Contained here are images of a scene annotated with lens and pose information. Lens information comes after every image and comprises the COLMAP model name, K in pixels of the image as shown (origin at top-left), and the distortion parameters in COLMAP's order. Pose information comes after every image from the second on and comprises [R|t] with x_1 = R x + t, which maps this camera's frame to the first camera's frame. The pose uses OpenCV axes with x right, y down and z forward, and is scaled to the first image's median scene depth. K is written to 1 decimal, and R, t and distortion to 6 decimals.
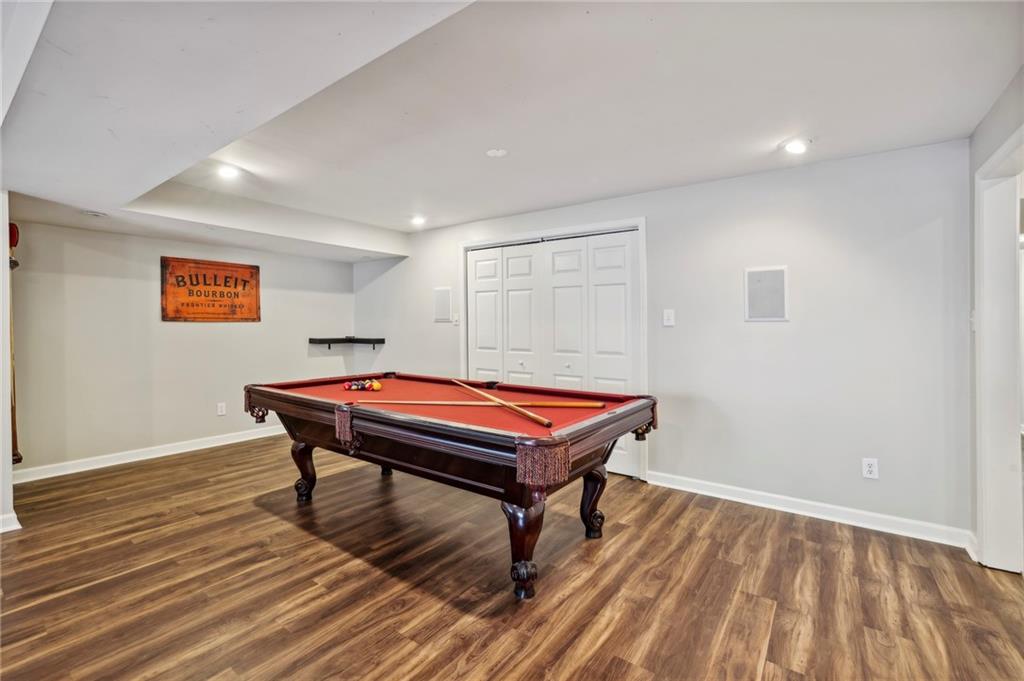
lens RADIAL K [[445.7, 0, 514.8], [0, 445.7, 338.0], [0, 0, 1]] dist [-0.001270, -0.000036]
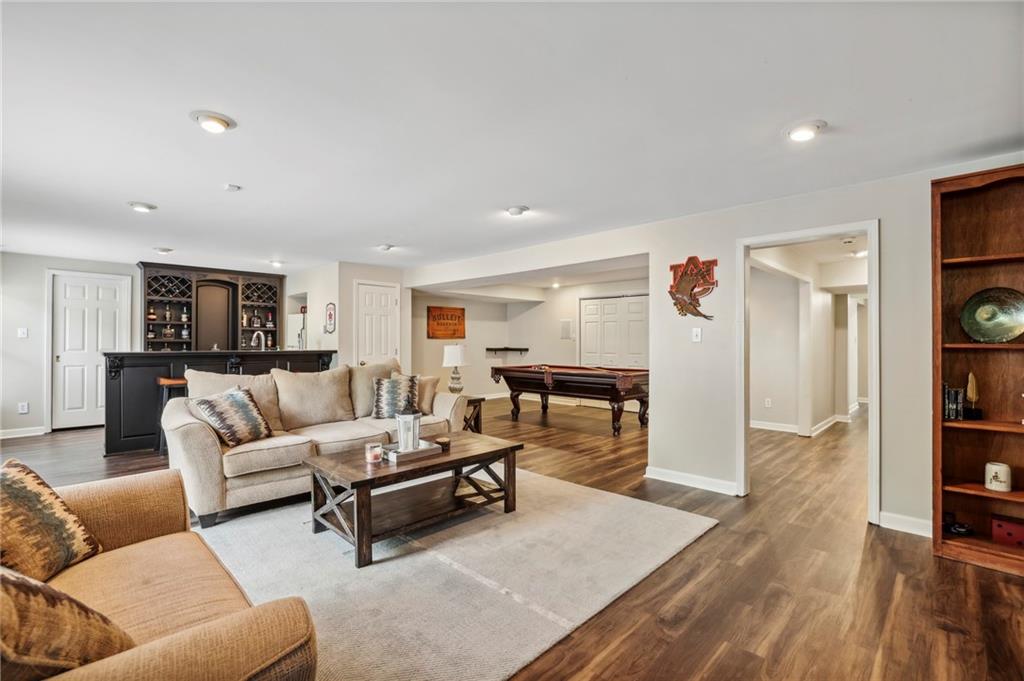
lens RADIAL K [[456.9, 0, 512.0], [0, 456.9, 340.5], [0, 0, 1]] dist [-0.032060, 0.012342]
pose [[0.985121, -0.000307, -0.171862, -0.066702], [-0.004362, 0.999632, -0.026789, 0.024402], [0.171806, 0.027140, 0.984757, -0.947779]]
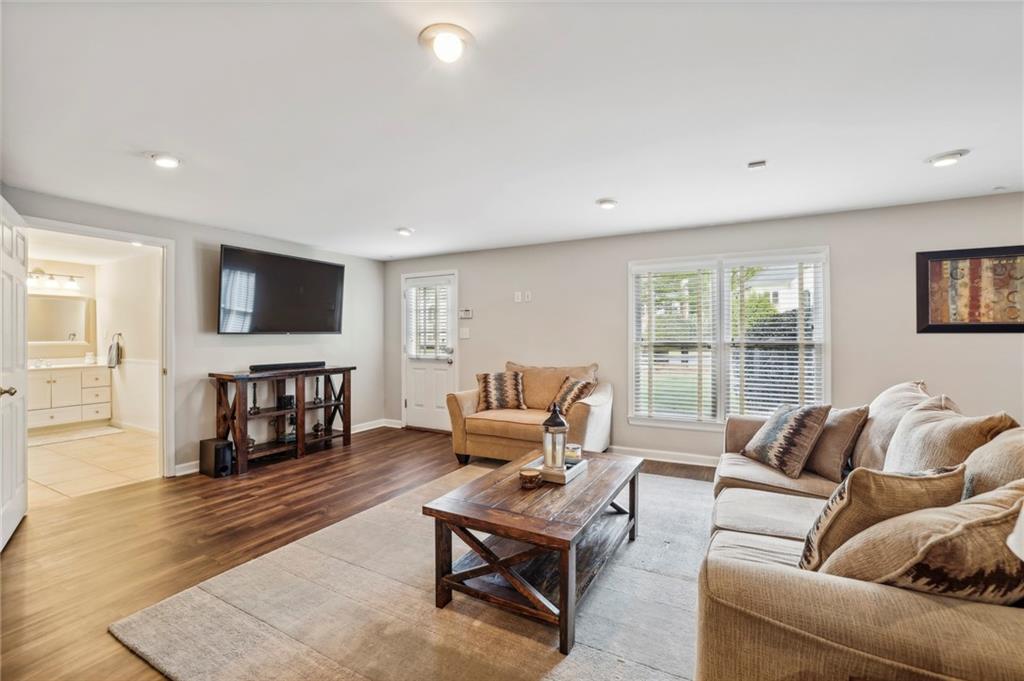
lens RADIAL K [[445.7, 0, 514.8], [0, 445.7, 338.0], [0, 0, 1]] dist [-0.001270, -0.000036]
pose [[-0.989904, 0.005181, -0.141648, -0.207042], [0.000931, 0.999548, 0.030049, -0.016240], [0.141740, 0.029613, -0.989461, 0.299031]]
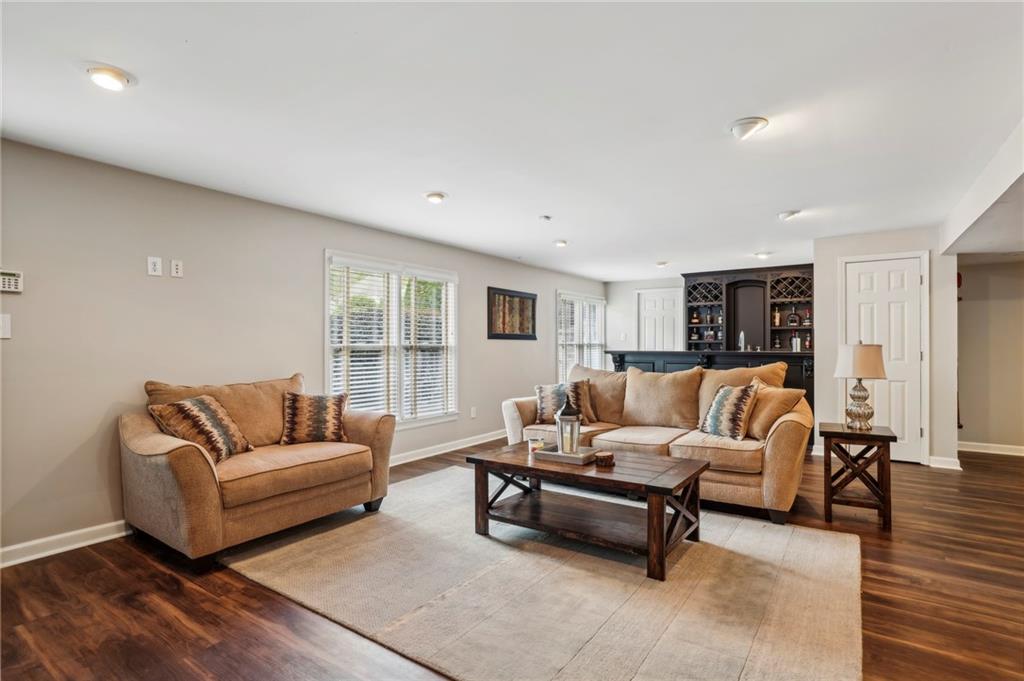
lens RADIAL K [[504.1, 0, 512.0], [0, 504.1, 340.5], [0, 0, 1]] dist [-0.001687, -0.000061]
pose [[0.007879, -0.010363, -0.999915, 0.396552], [-0.021628, 0.999711, -0.010532, 0.019347], [0.999735, 0.021709, 0.007652, -0.368267]]
